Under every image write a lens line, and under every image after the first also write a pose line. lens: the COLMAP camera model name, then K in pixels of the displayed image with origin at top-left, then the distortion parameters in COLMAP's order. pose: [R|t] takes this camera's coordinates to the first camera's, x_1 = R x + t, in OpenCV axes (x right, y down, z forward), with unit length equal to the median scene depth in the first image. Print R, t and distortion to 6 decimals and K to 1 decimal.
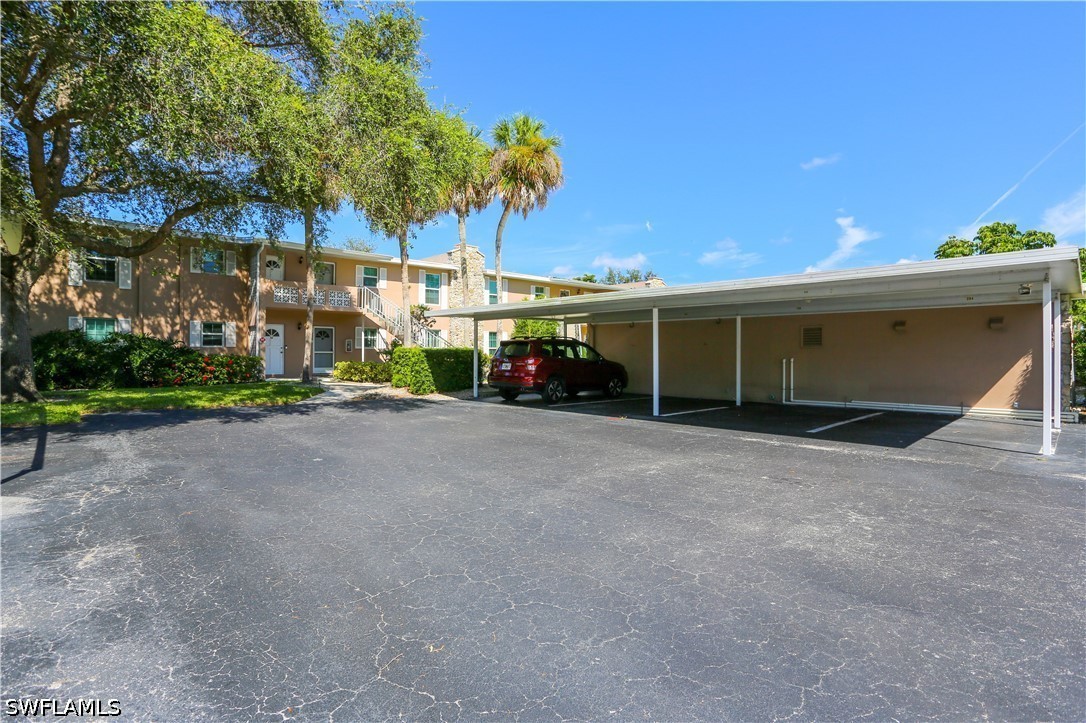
lens RADIAL K [[554.6, 0, 552.0], [0, 554.6, 355.9], [0, 0, 1]] dist [-0.056974, 0.021851]
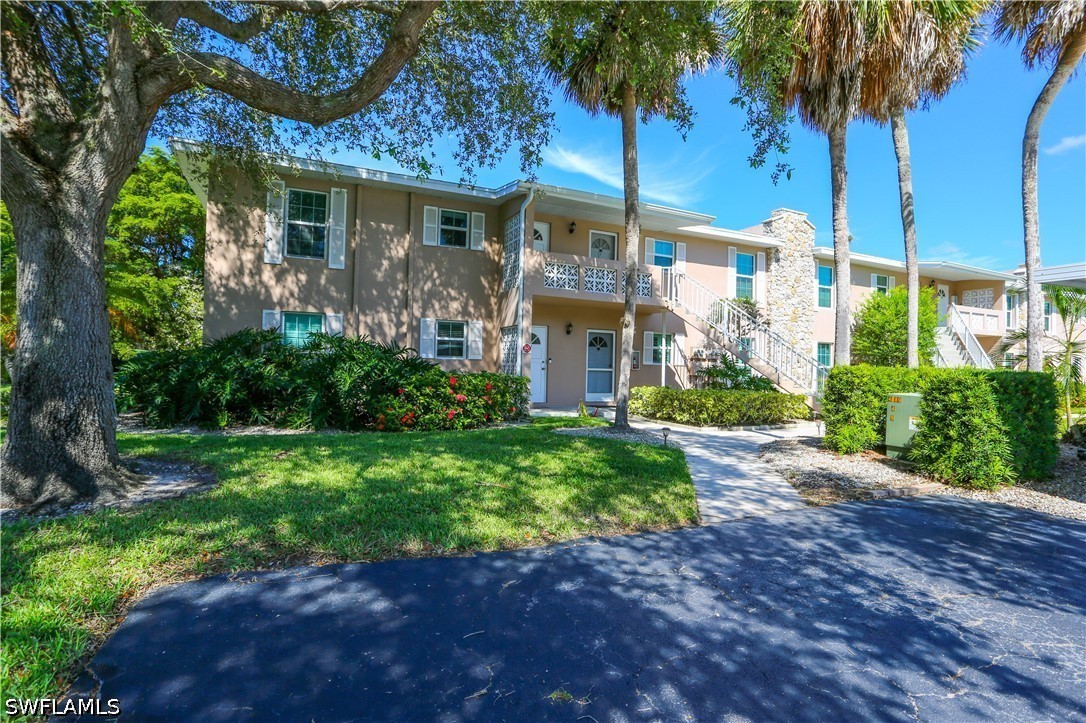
lens RADIAL K [[554.6, 0, 546.6], [0, 554.6, 360.4], [0, 0, 1]] dist [-0.056974, 0.021851]
pose [[0.946264, 0.015162, -0.323040, -0.311306], [-0.021856, 0.999615, -0.017103, -0.006249], [0.322656, 0.023245, 0.946231, 0.424193]]
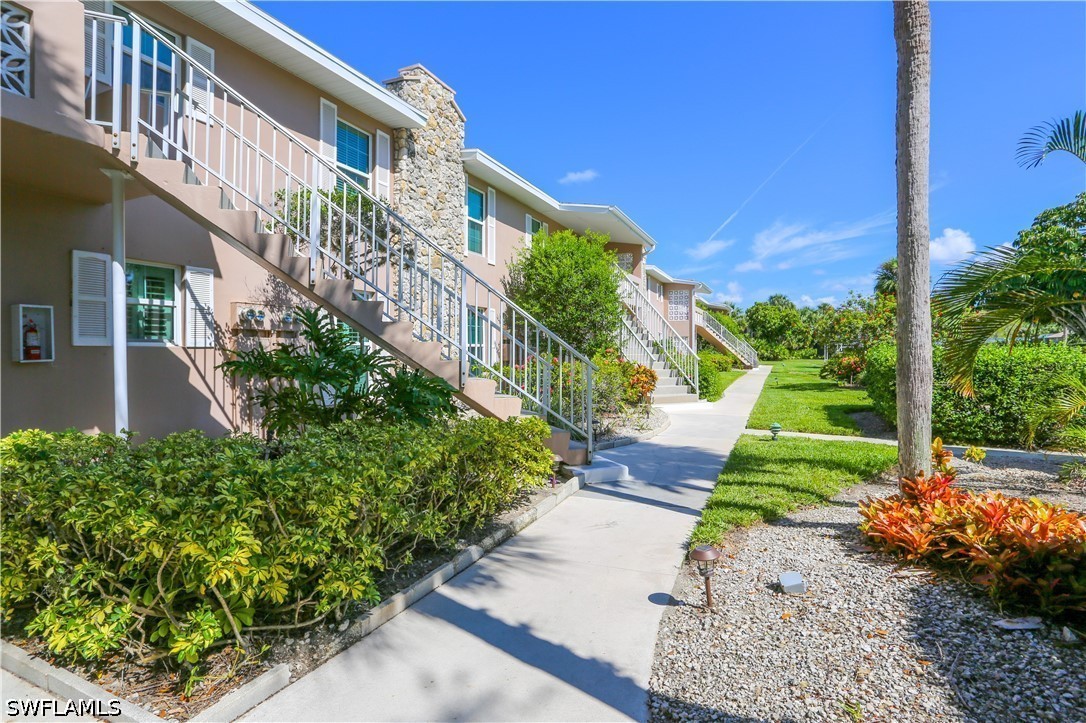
lens RADIAL K [[554.6, 0, 556.7], [0, 554.6, 356.2], [0, 0, 1]] dist [-0.056974, 0.021851]
pose [[0.922586, -0.009298, 0.385679, -0.318291], [0.007825, 0.999955, 0.005391, -0.011833], [-0.385711, -0.001956, 0.922617, 0.888693]]
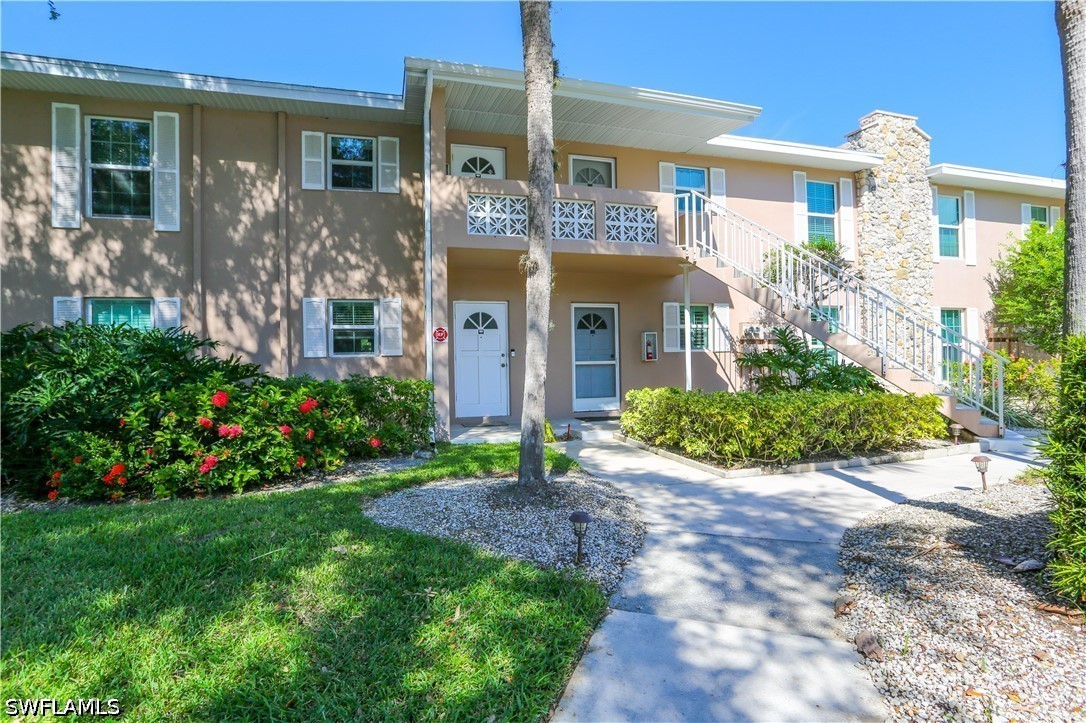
lens RADIAL K [[554.6, 0, 544.2], [0, 554.6, 358.7], [0, 0, 1]] dist [-0.056974, 0.021851]
pose [[0.886727, -0.020677, -0.461830, -0.293878], [0.018693, 0.999786, -0.008871, -0.008445], [0.461915, -0.000767, 0.886924, 0.702291]]
